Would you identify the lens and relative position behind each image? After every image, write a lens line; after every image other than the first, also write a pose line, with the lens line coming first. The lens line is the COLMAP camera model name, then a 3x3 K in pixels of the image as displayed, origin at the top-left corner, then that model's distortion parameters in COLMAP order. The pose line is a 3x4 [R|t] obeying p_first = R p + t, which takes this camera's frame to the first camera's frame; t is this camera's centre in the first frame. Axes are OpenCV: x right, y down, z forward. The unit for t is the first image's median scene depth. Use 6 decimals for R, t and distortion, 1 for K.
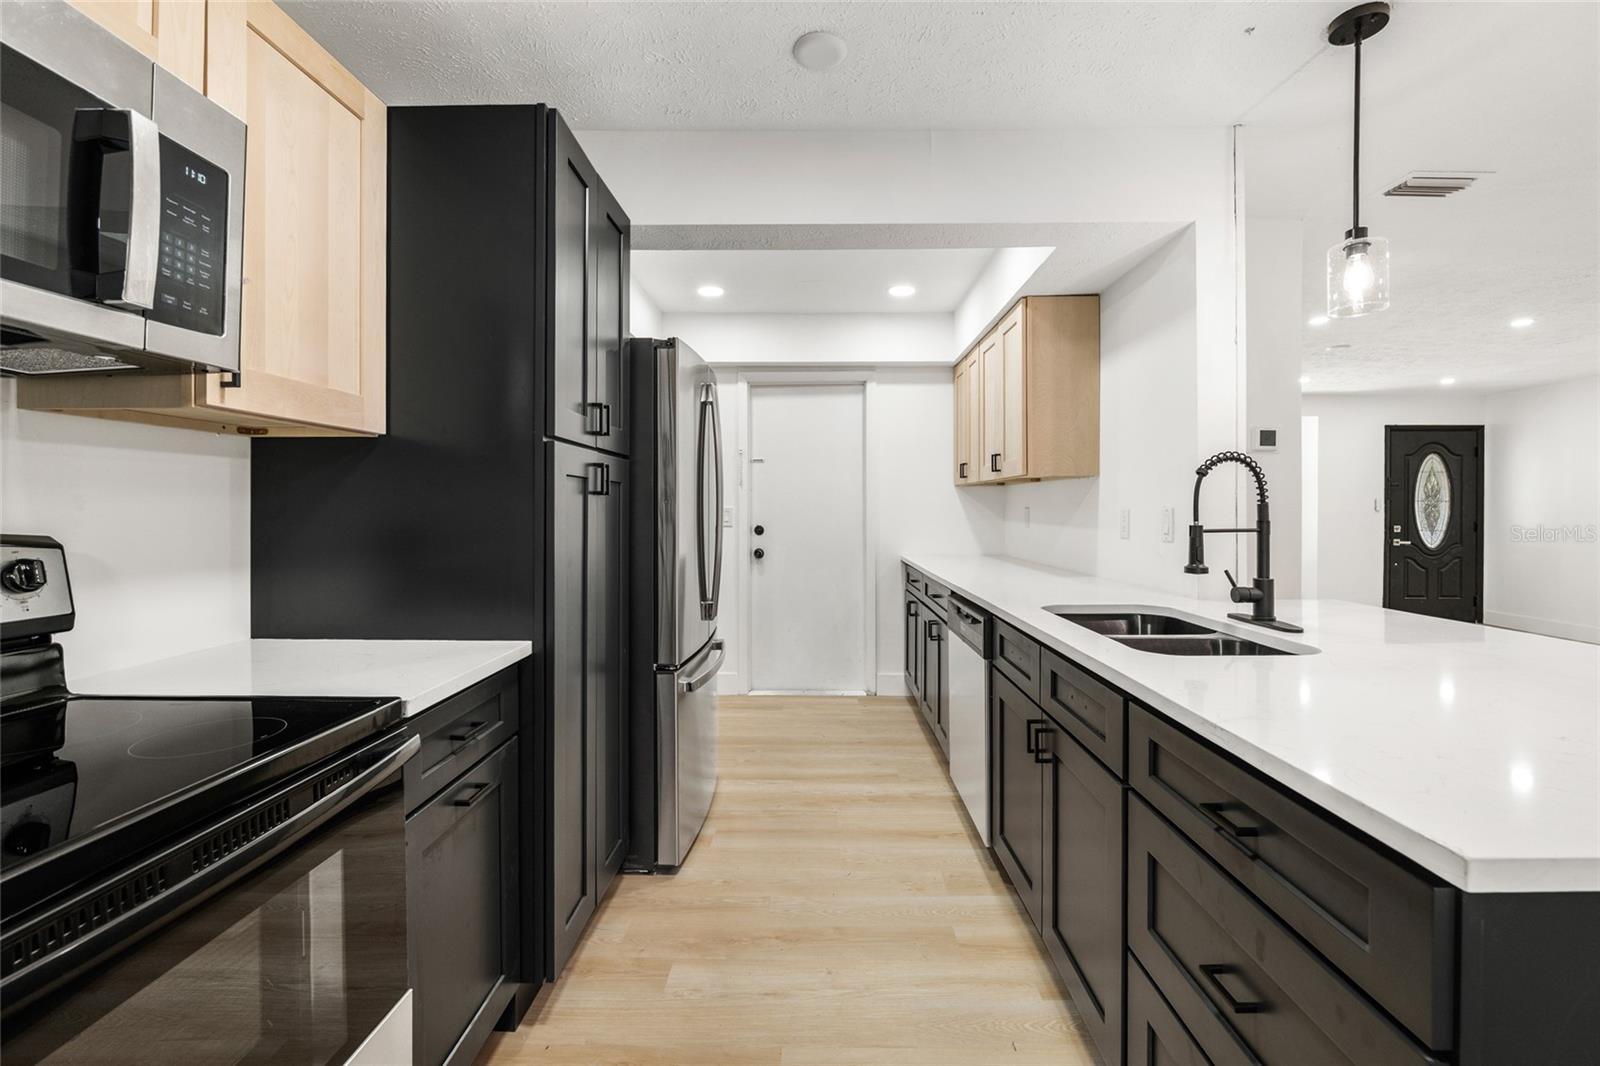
lens RADIAL K [[659.0, 0, 802.8], [0, 659.0, 509.6], [0, 0, 1]] dist [0.000569, 0.000065]
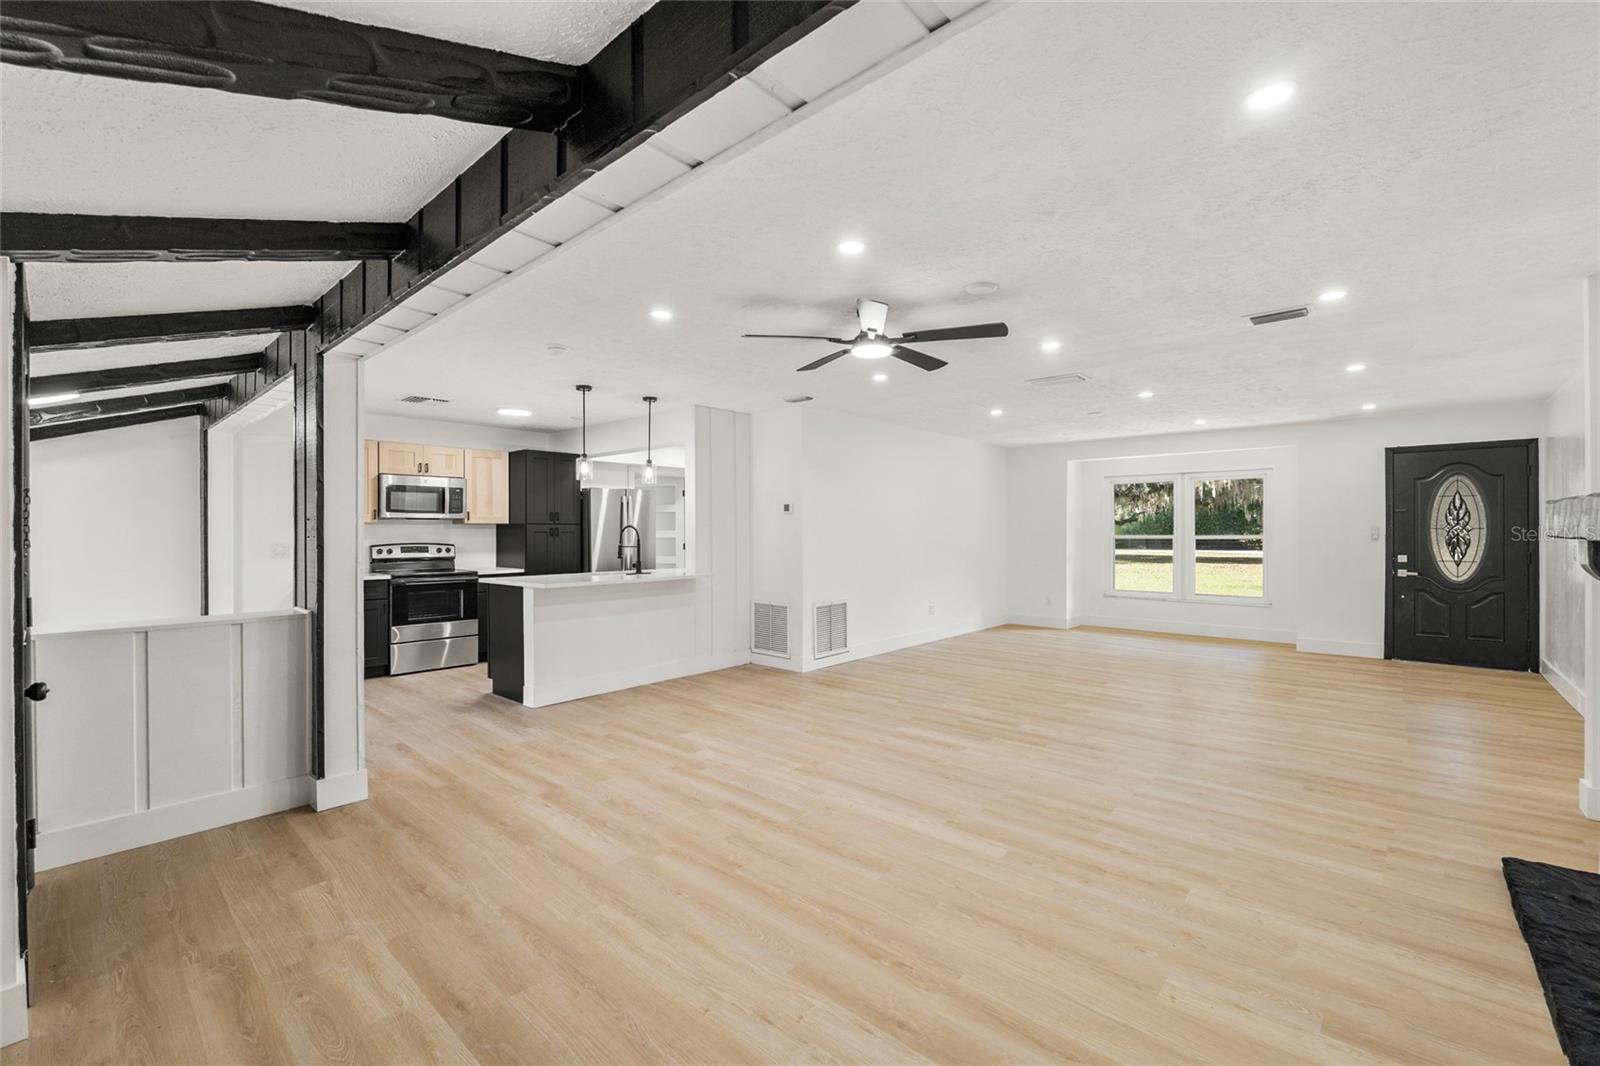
lens RADIAL K [[662.4, 0, 800.0], [0, 662.4, 533.0], [0, 0, 1]] dist [0.000165, -0.000027]
pose [[0.760834, 0.000311, -0.648946, 0.863806], [0.002957, 0.999988, 0.003946, -0.013056], [0.648940, -0.004921, 0.760824, -0.261388]]
